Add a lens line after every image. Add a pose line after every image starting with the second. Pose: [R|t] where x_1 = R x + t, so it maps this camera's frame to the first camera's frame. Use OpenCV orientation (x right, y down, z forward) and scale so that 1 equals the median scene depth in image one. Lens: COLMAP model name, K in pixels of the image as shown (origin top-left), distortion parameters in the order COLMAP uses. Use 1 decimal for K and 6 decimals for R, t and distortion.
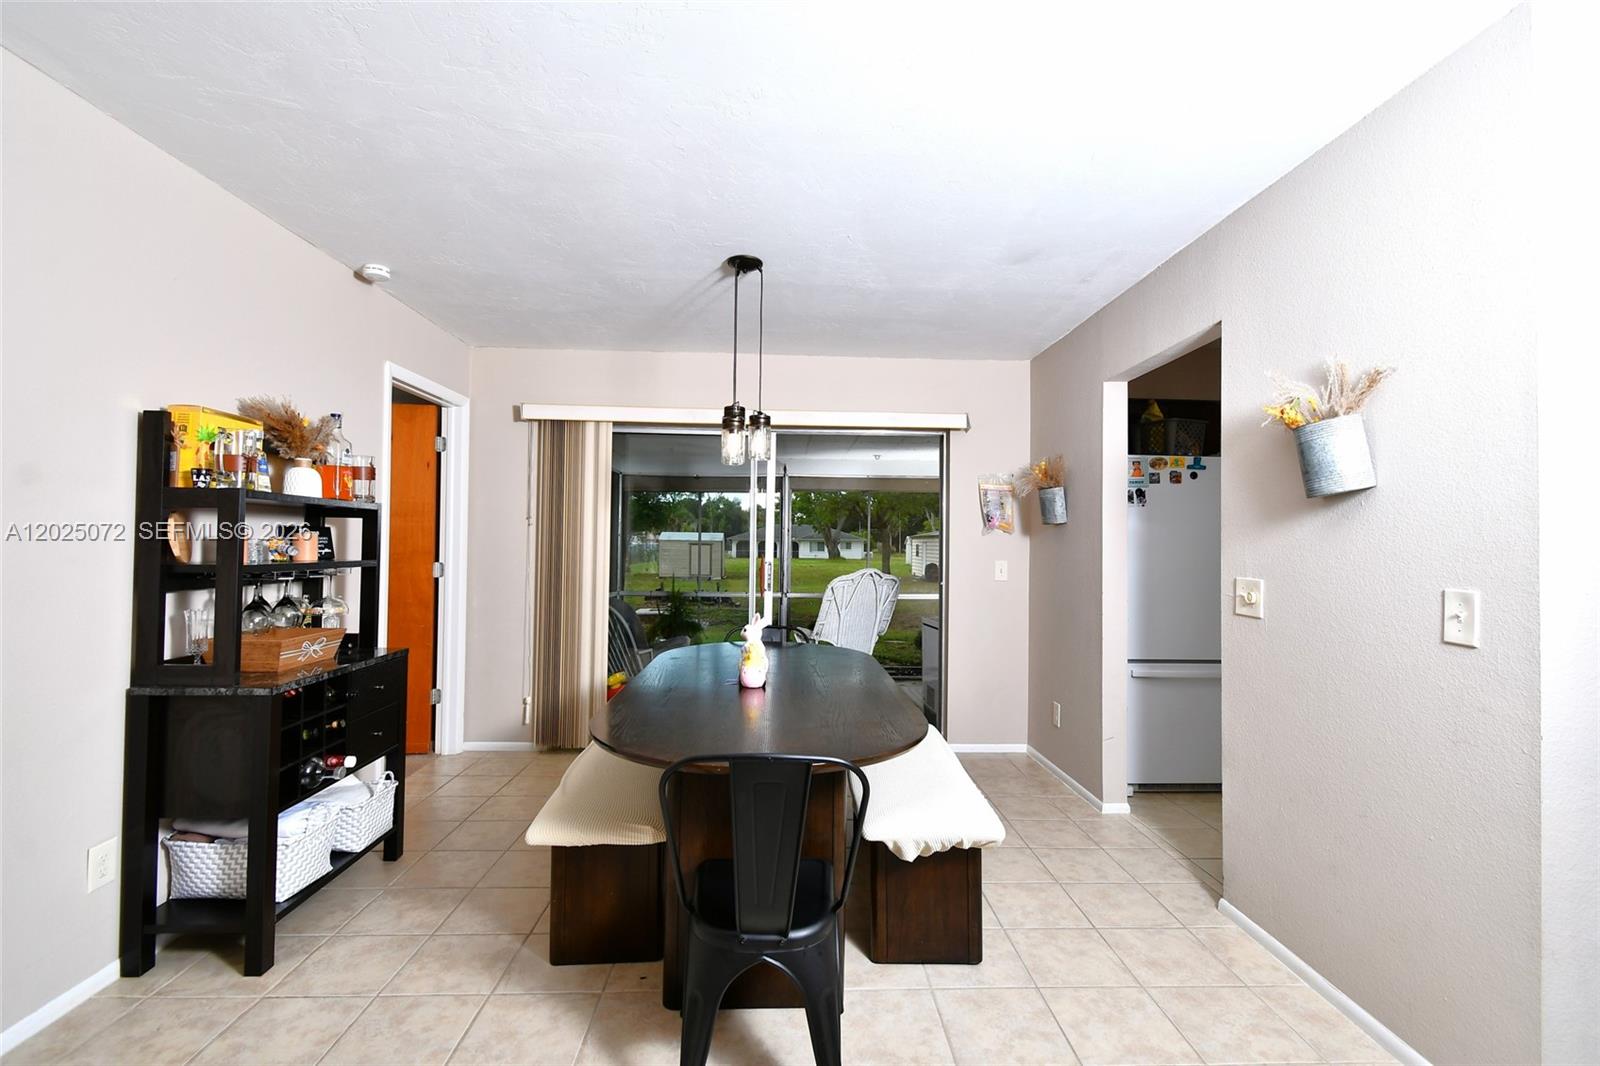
lens RADIAL K [[728.0, 0, 803.6], [0, 728.0, 536.5], [0, 0, 1]] dist [0.003793, -0.000094]
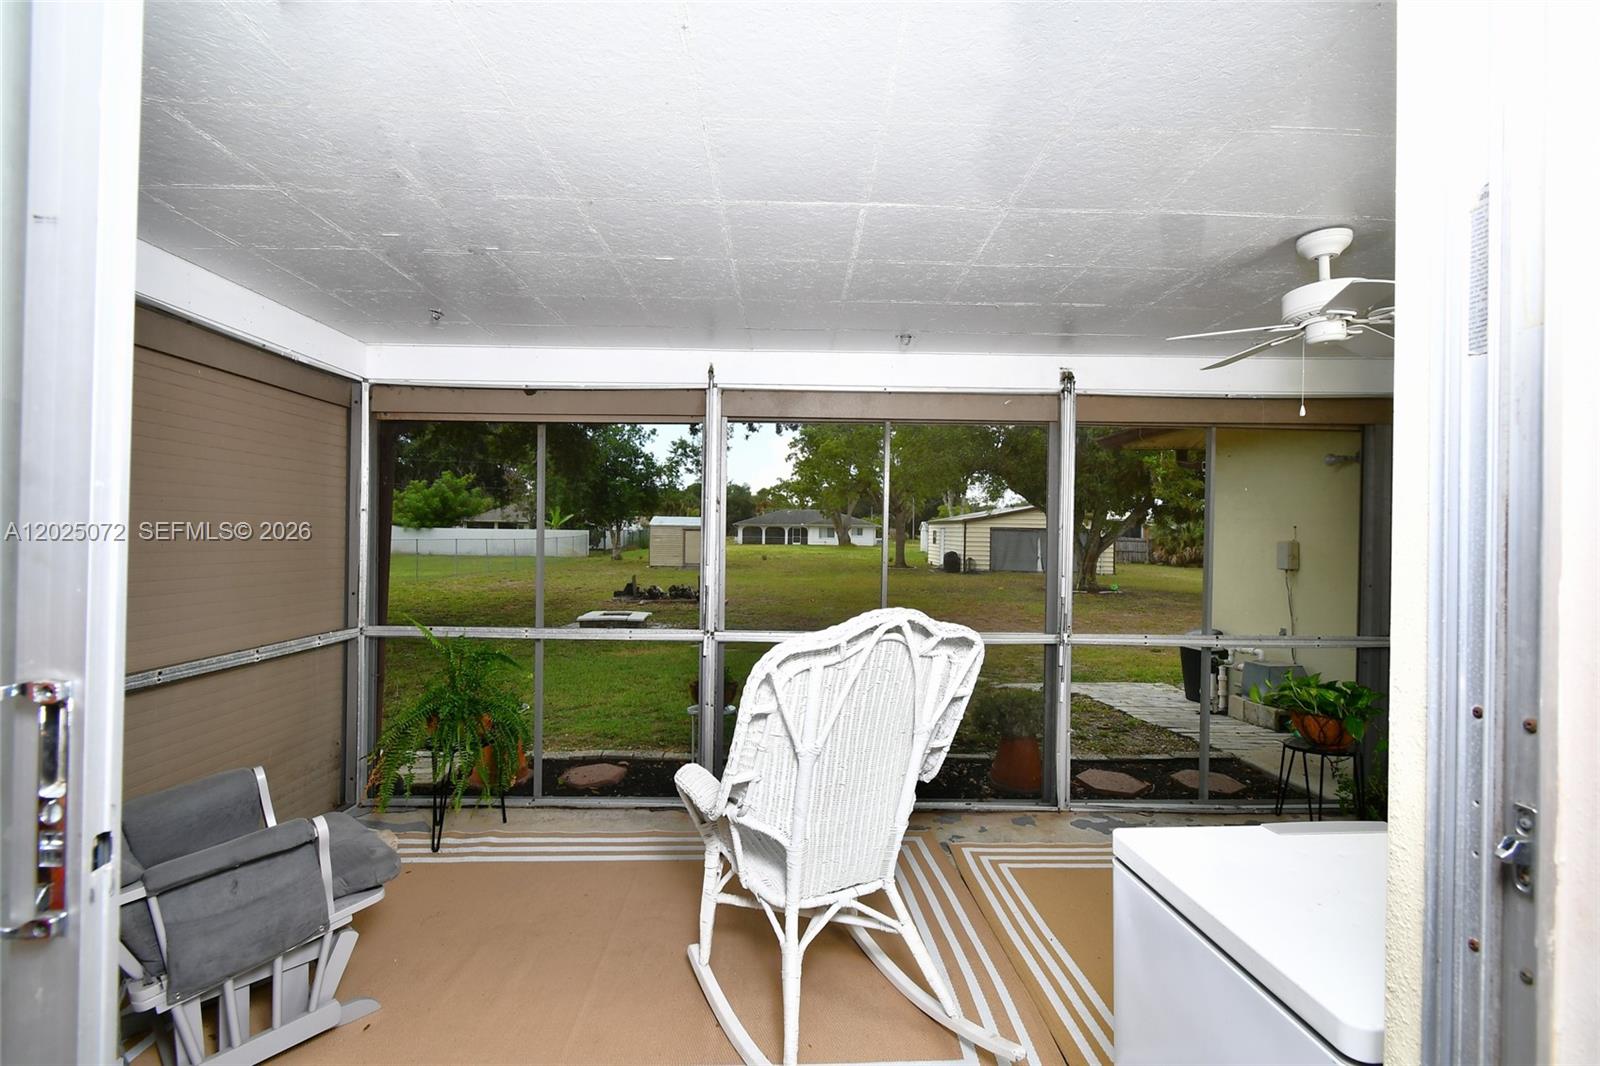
lens RADIAL K [[728.0, 0, 812.8], [0, 728.0, 535.0], [0, 0, 1]] dist [0.003793, -0.000094]
pose [[0.999986, 0.002362, -0.004735, 0.006289], [-0.002279, 0.999847, 0.017344, 0.000813], [0.004776, -0.017333, 0.999838, 0.074574]]
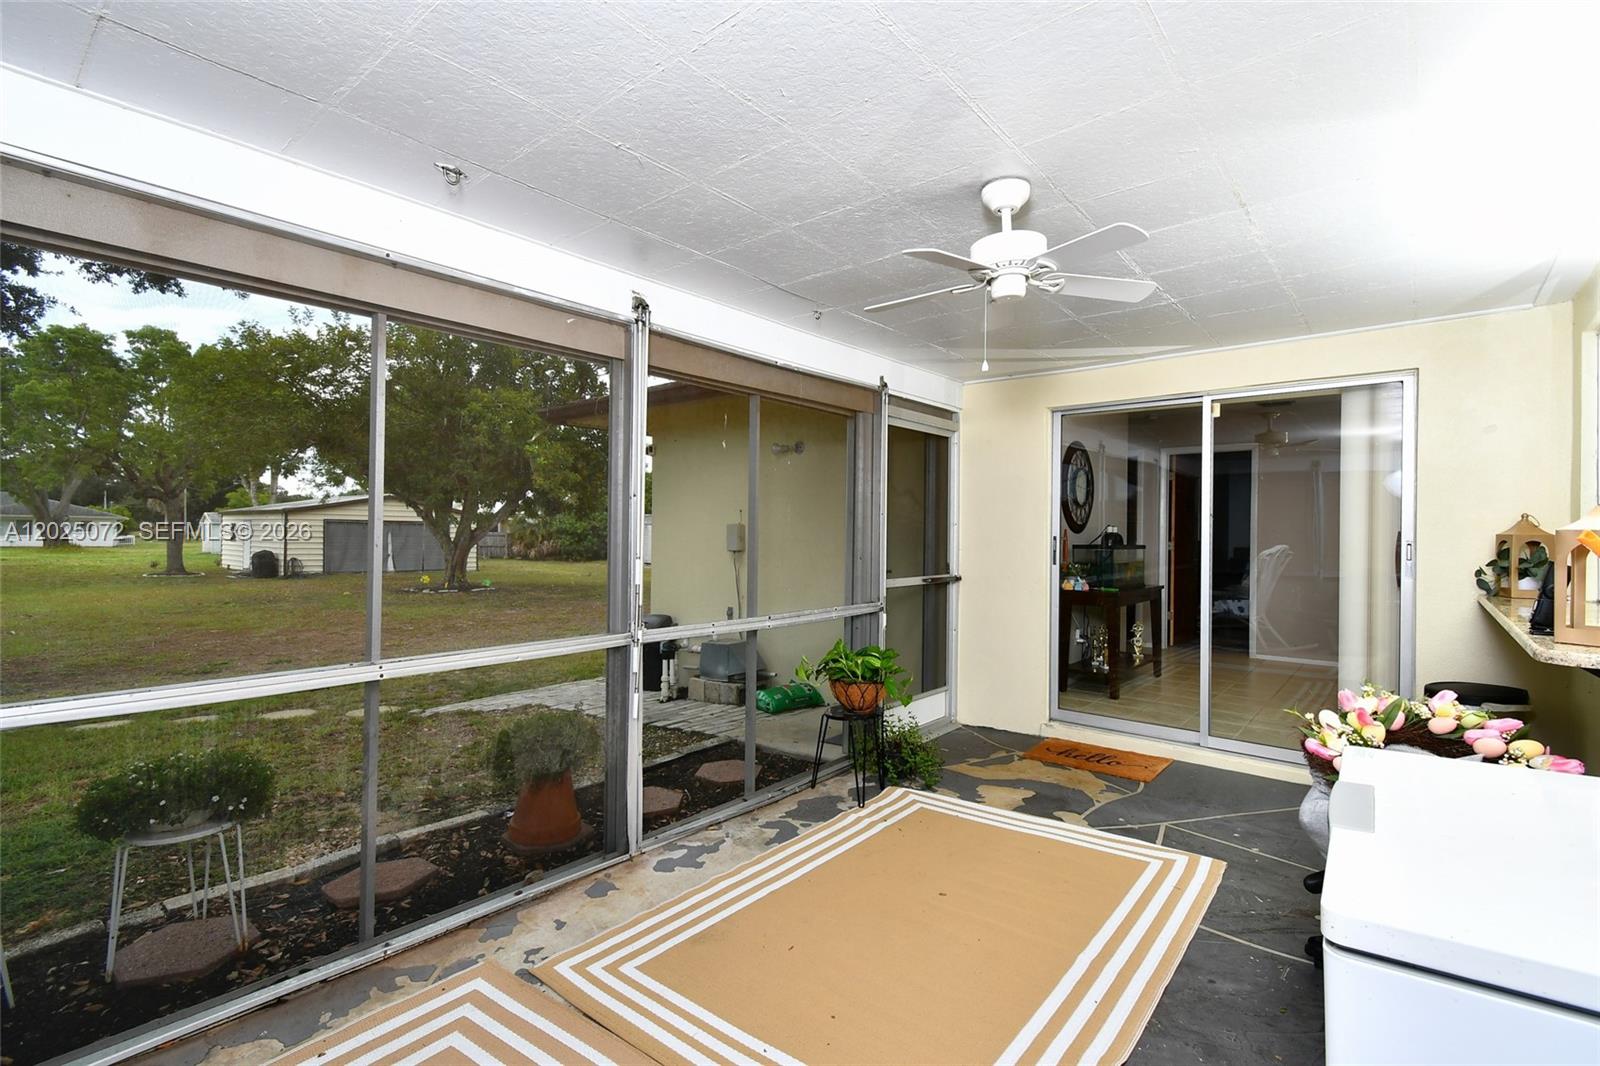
lens RADIAL K [[728.0, 0, 798.0], [0, 728.0, 536.9], [0, 0, 1]] dist [0.003793, -0.000094]
pose [[0.652768, -0.006059, 0.757534, -0.016343], [-0.009451, 0.999825, 0.016142, 0.006520], [-0.757499, -0.017697, 0.652596, 0.131585]]
